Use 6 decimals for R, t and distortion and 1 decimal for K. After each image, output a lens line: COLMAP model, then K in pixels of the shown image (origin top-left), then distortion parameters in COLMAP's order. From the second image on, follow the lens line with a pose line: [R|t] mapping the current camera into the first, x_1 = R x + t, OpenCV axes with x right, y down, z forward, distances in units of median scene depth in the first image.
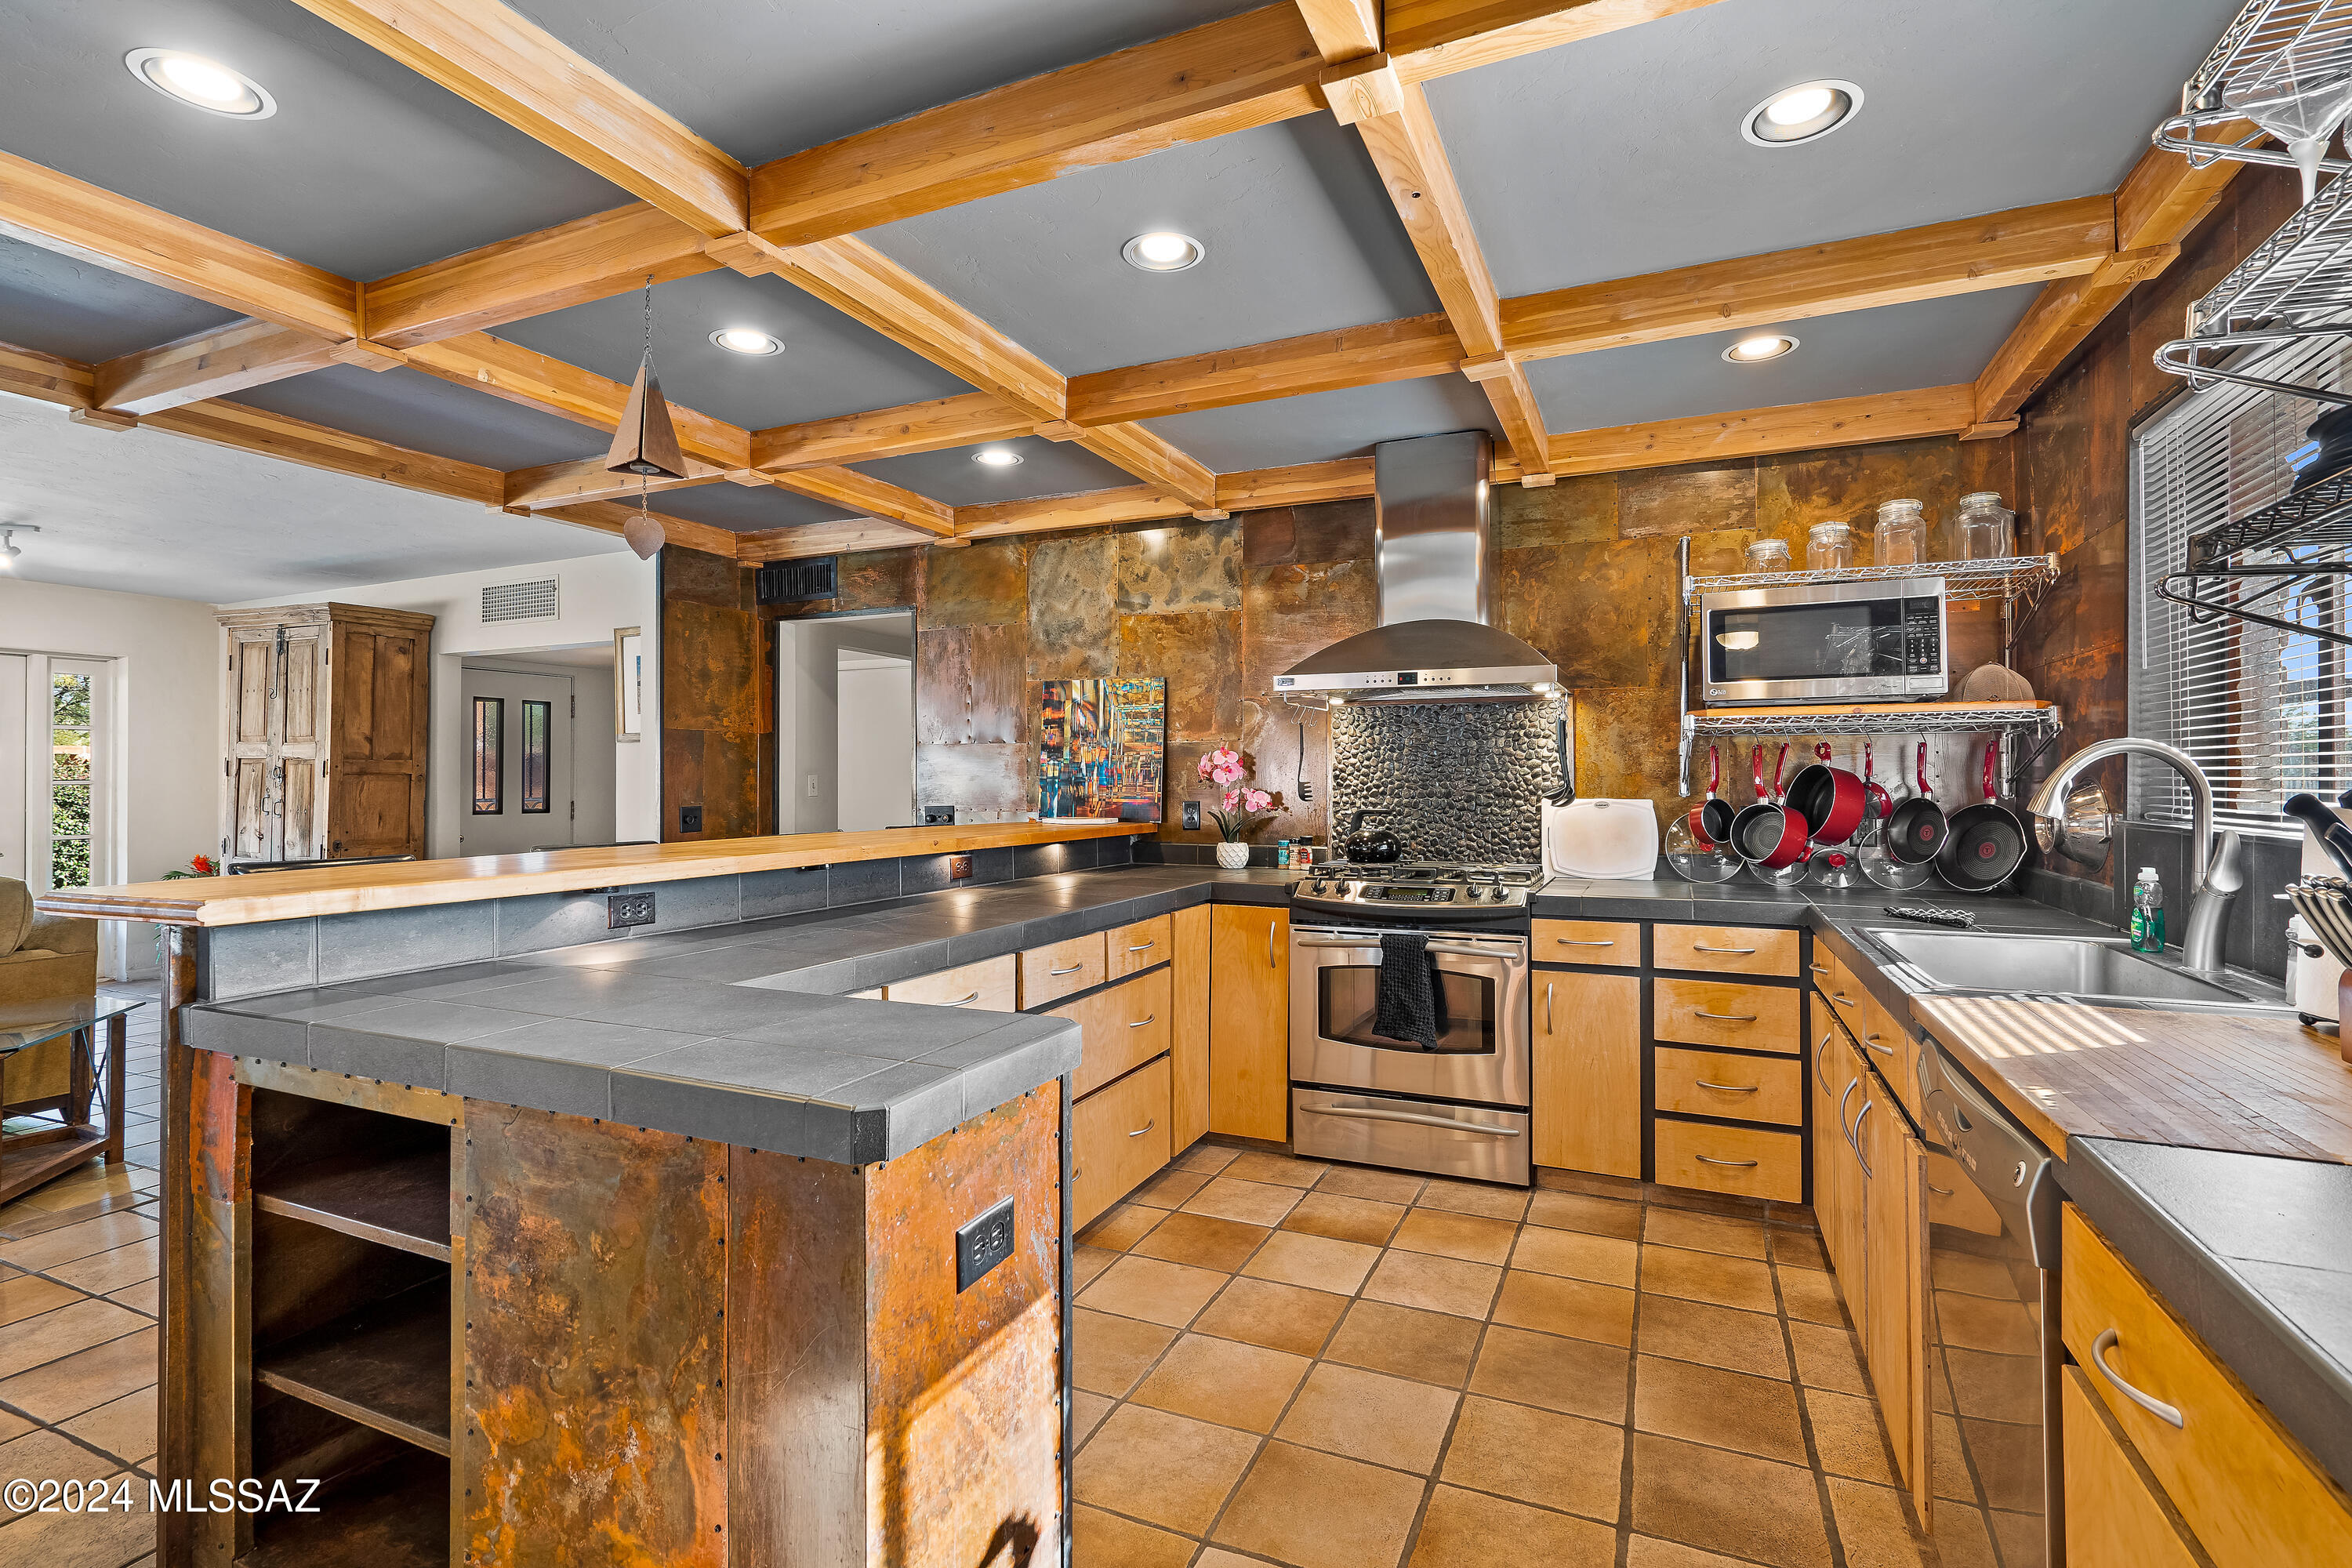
lens RADIAL K [[1084.6, 0, 1180.9], [0, 1084.6, 760.5], [0, 0, 1]] dist [-0.001906, 0.001248]
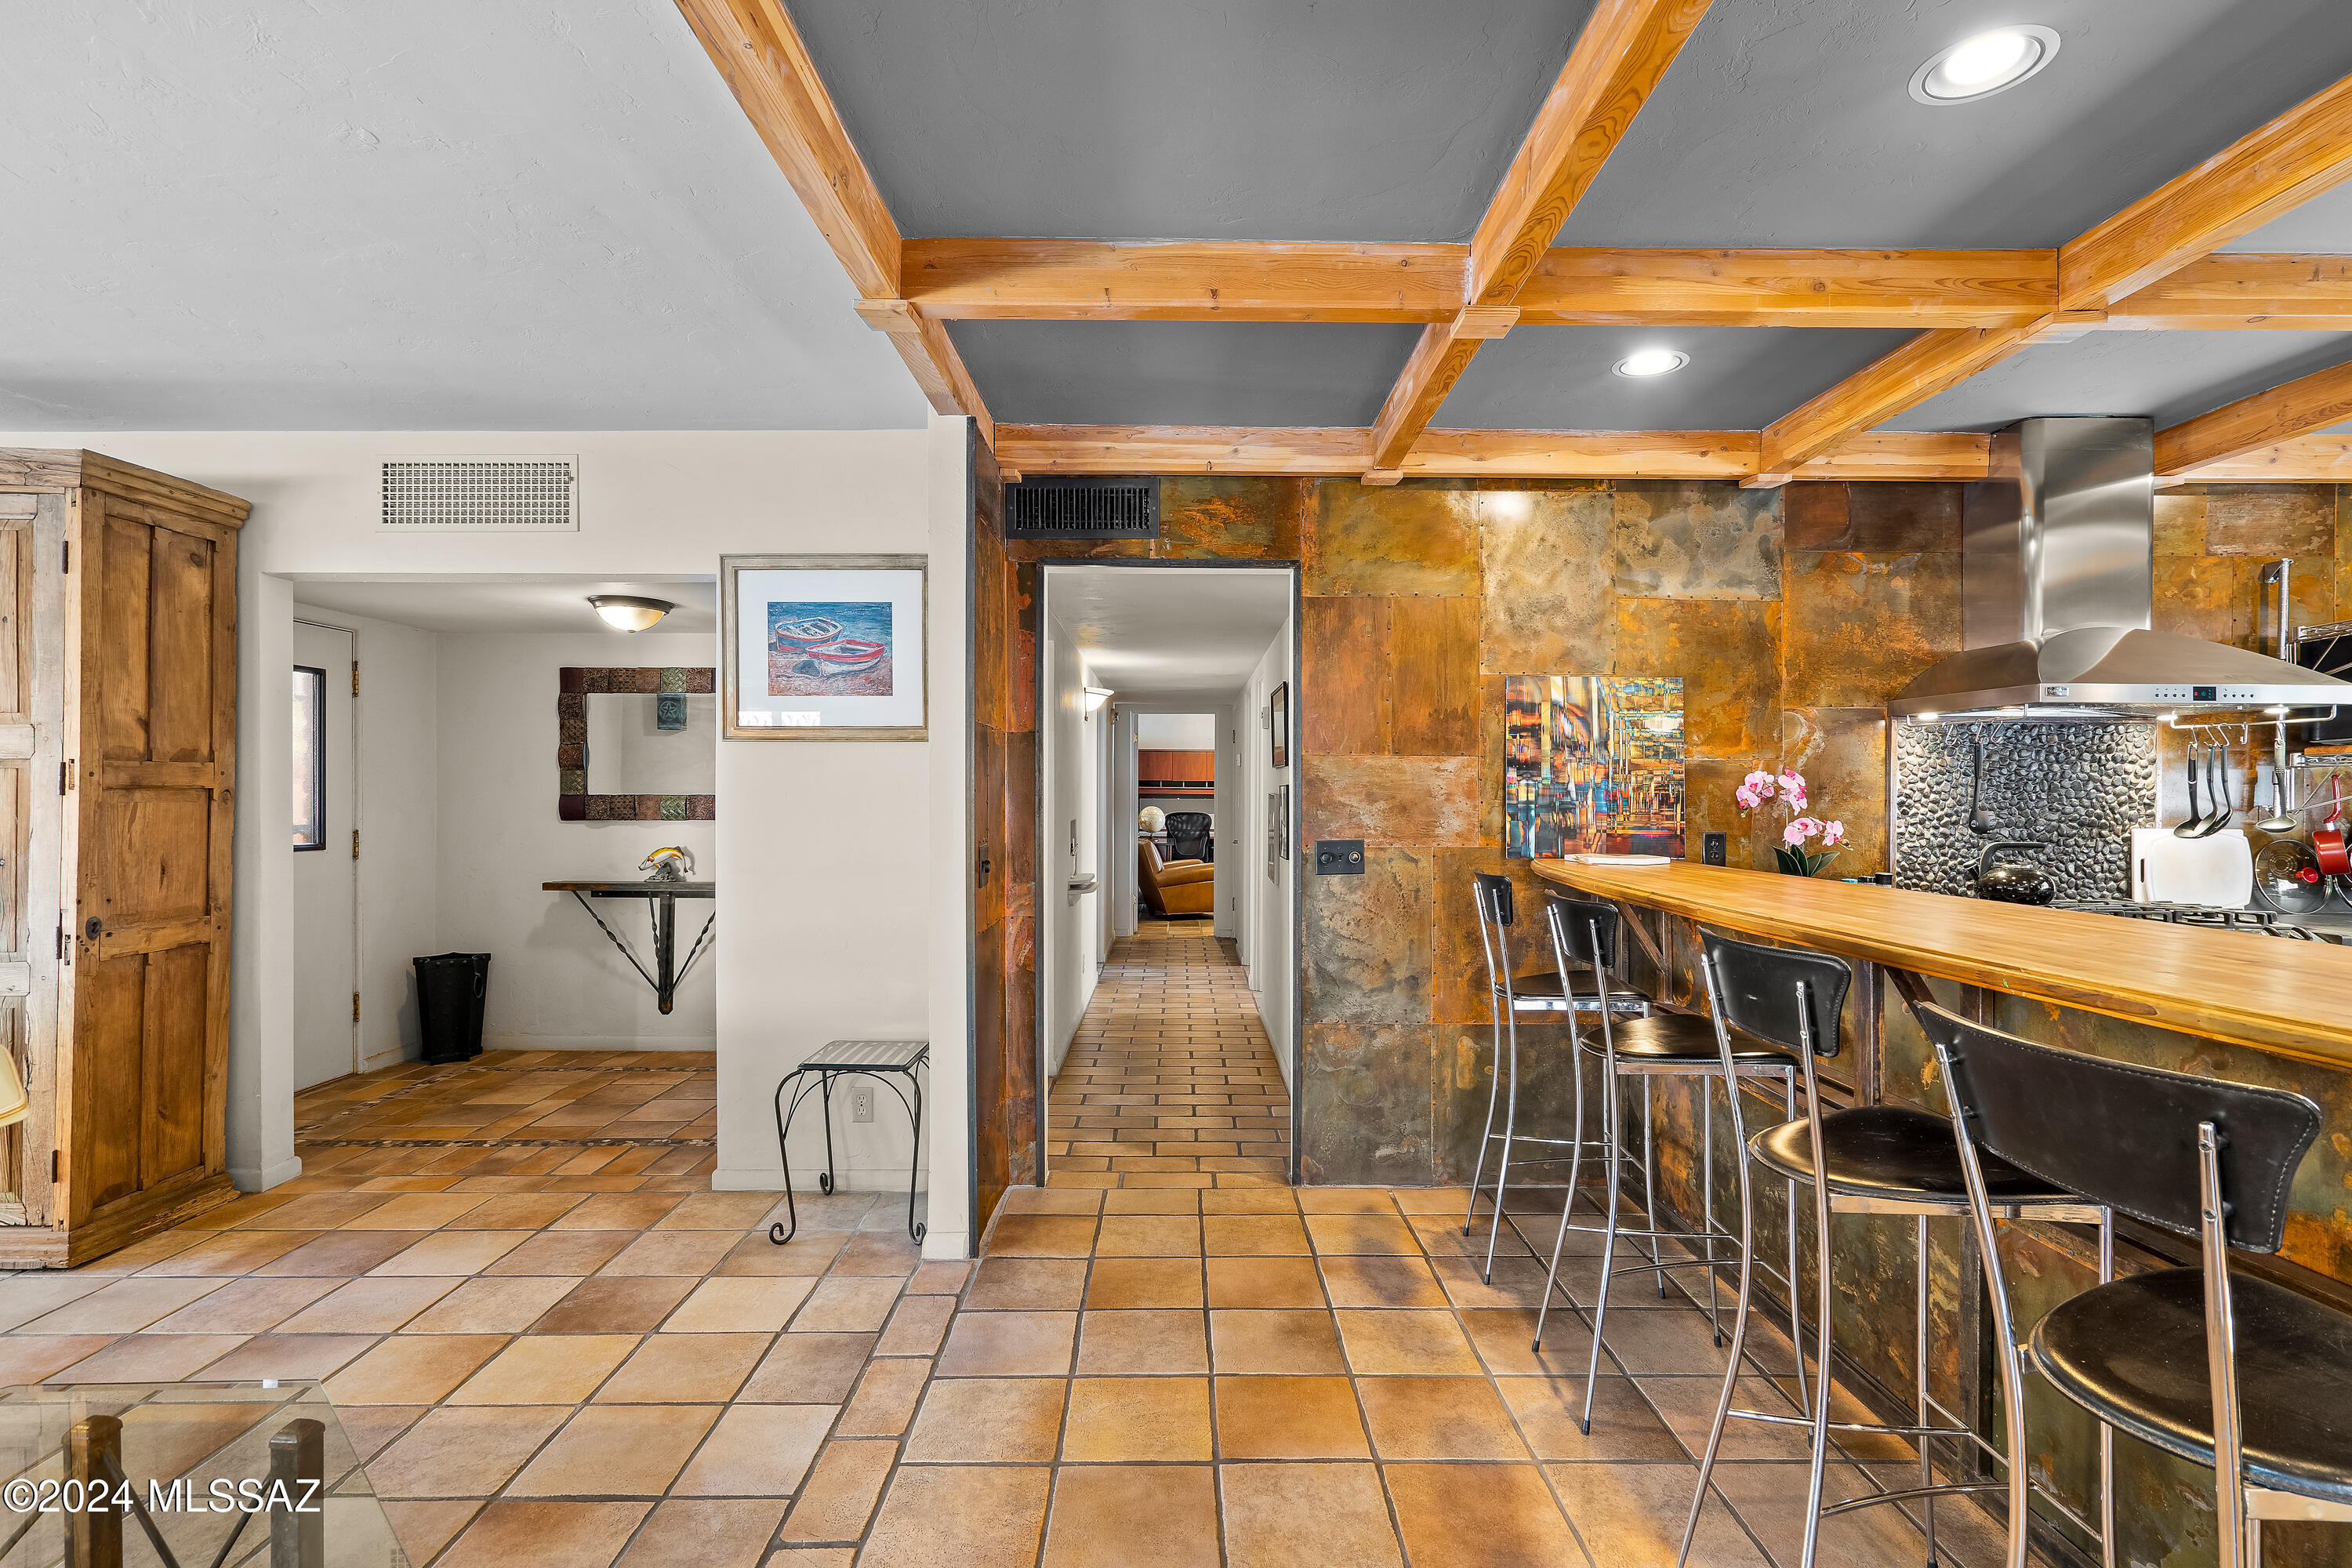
lens RADIAL K [[1084.6, 0, 1181.8], [0, 1084.6, 798.8], [0, 0, 1]] dist [-0.001906, 0.001248]
pose [[0.912373, 0.002967, 0.409350, -0.657334], [-0.012494, 0.999710, 0.020600, 0.000572], [-0.409170, -0.023909, 0.912145, 0.405135]]
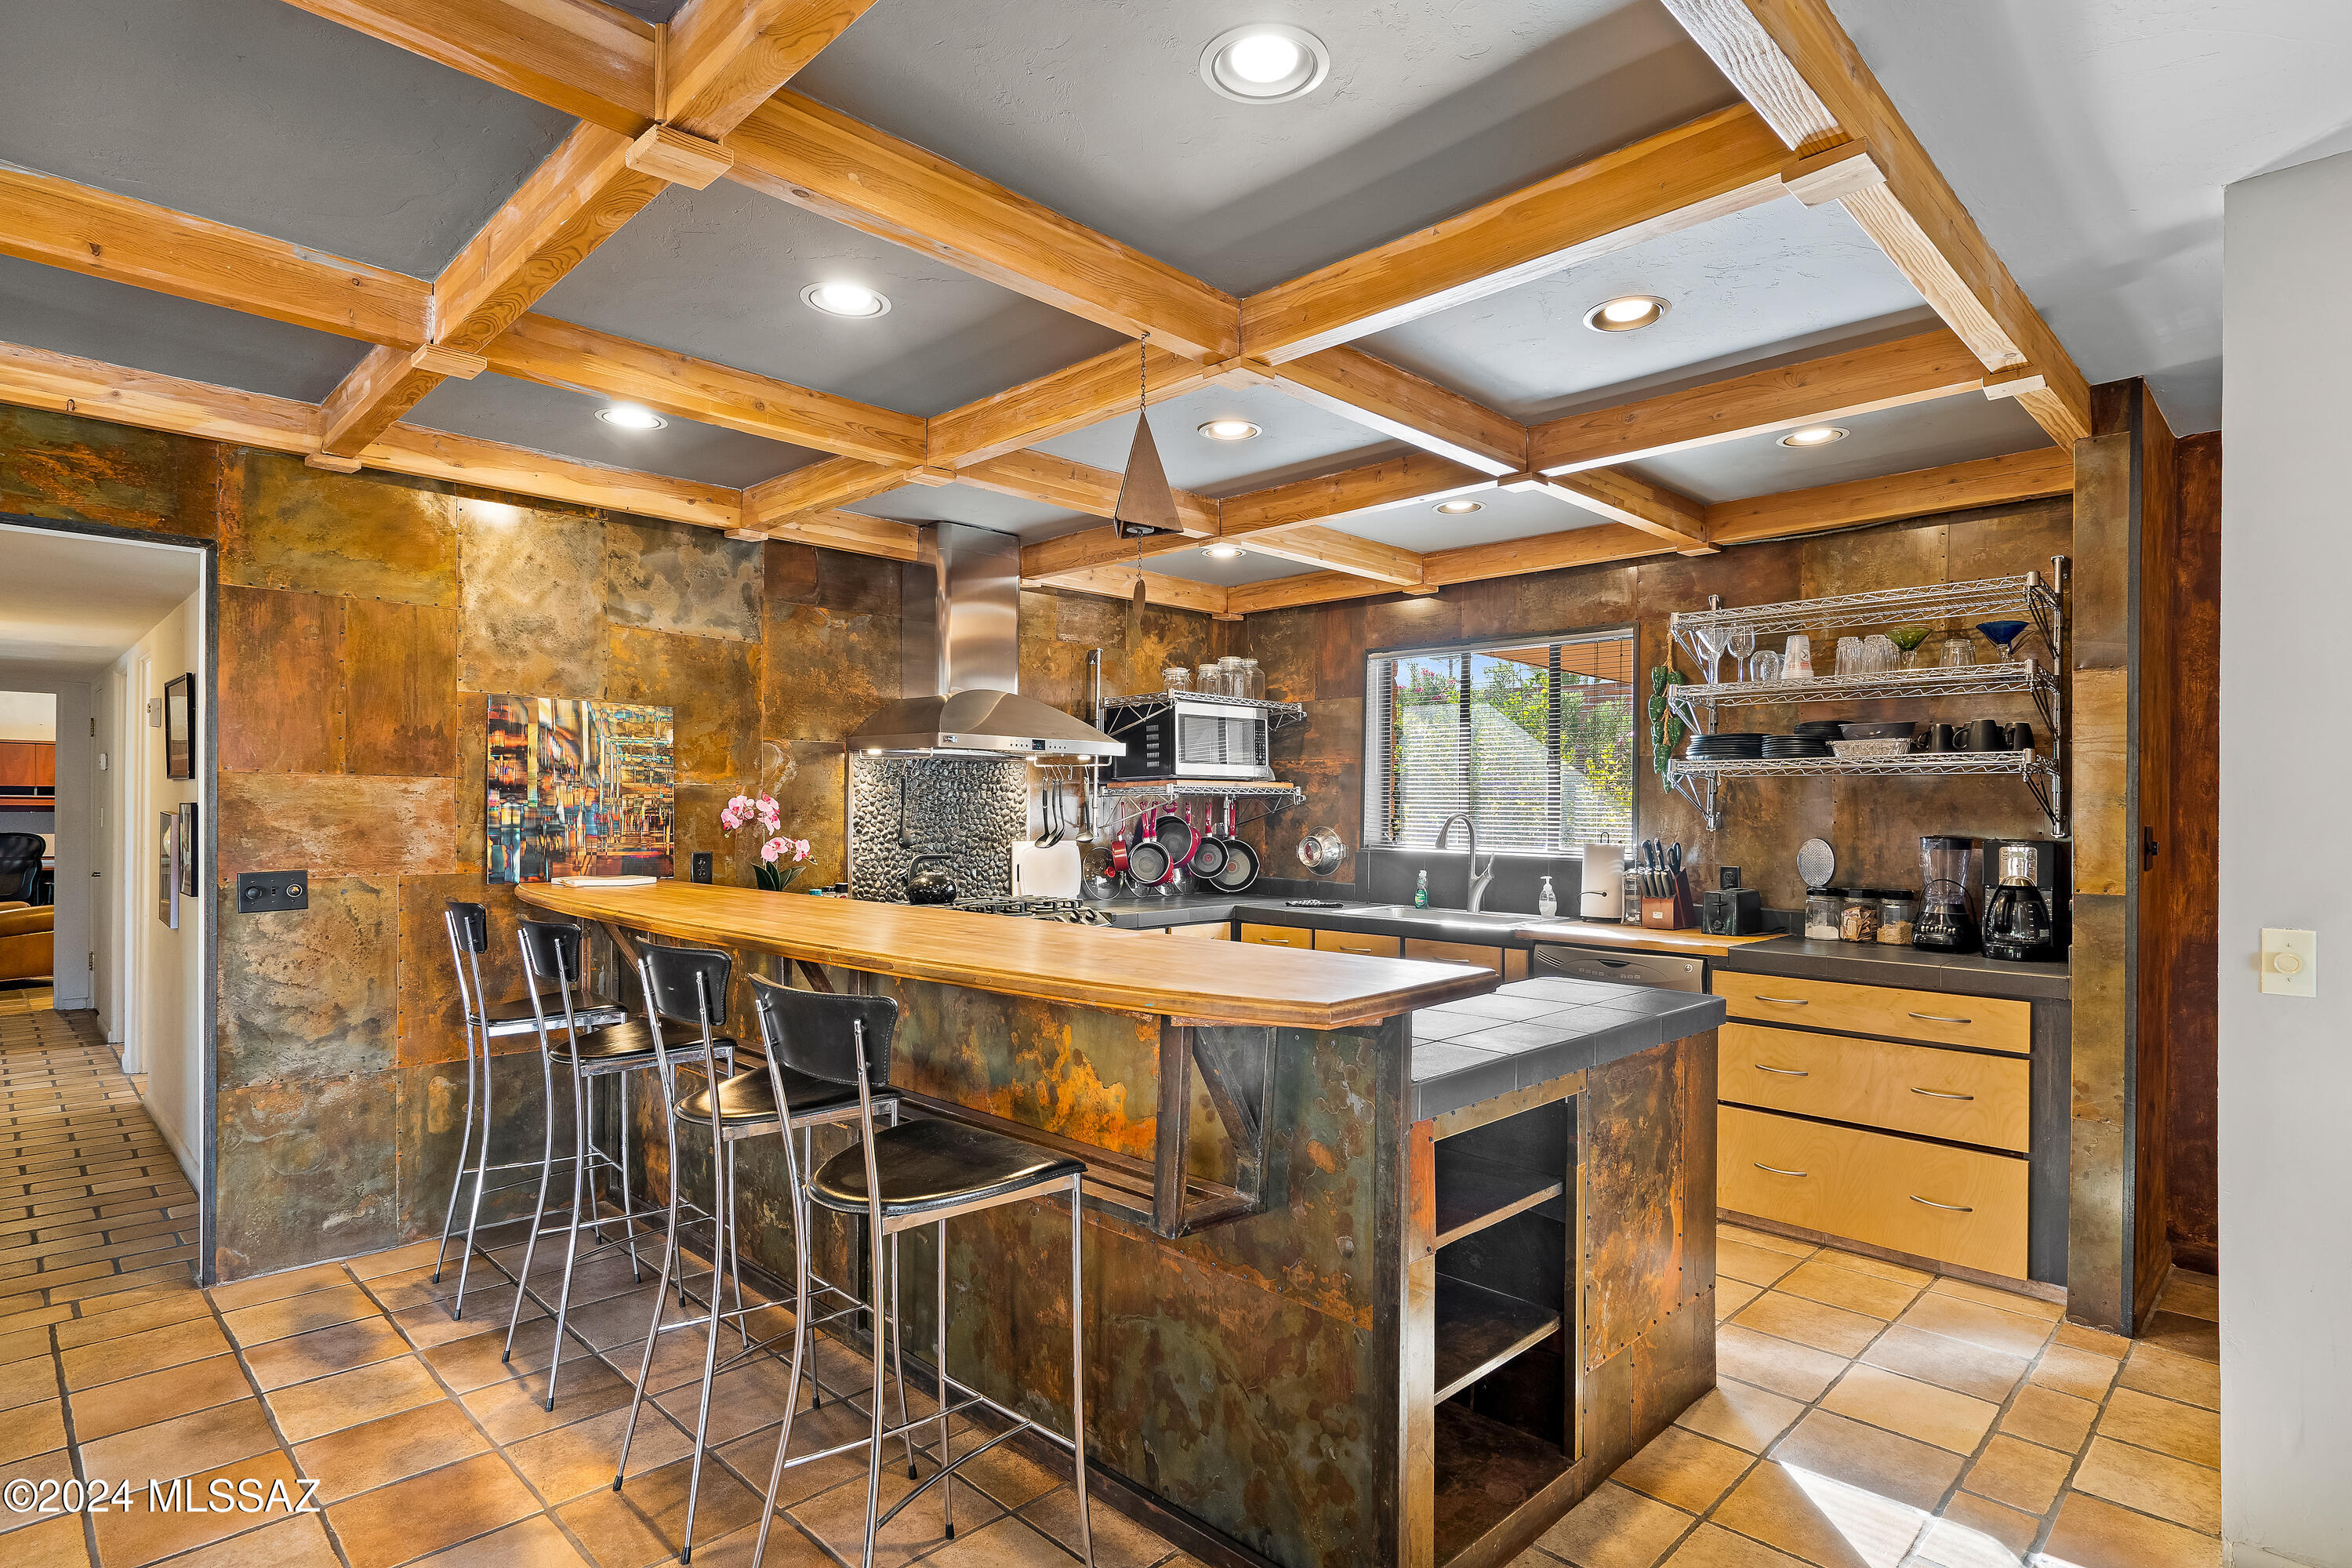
lens RADIAL K [[1210.5, 0, 1177.0], [0, 1210.5, 805.5], [0, 0, 1]] dist [-0.002146, 0.000766]
pose [[0.356288, 0.005639, 0.934359, -0.735116], [-0.024523, 0.999694, 0.003318, -0.012233], [-0.934054, -0.024095, 0.356317, 0.280778]]
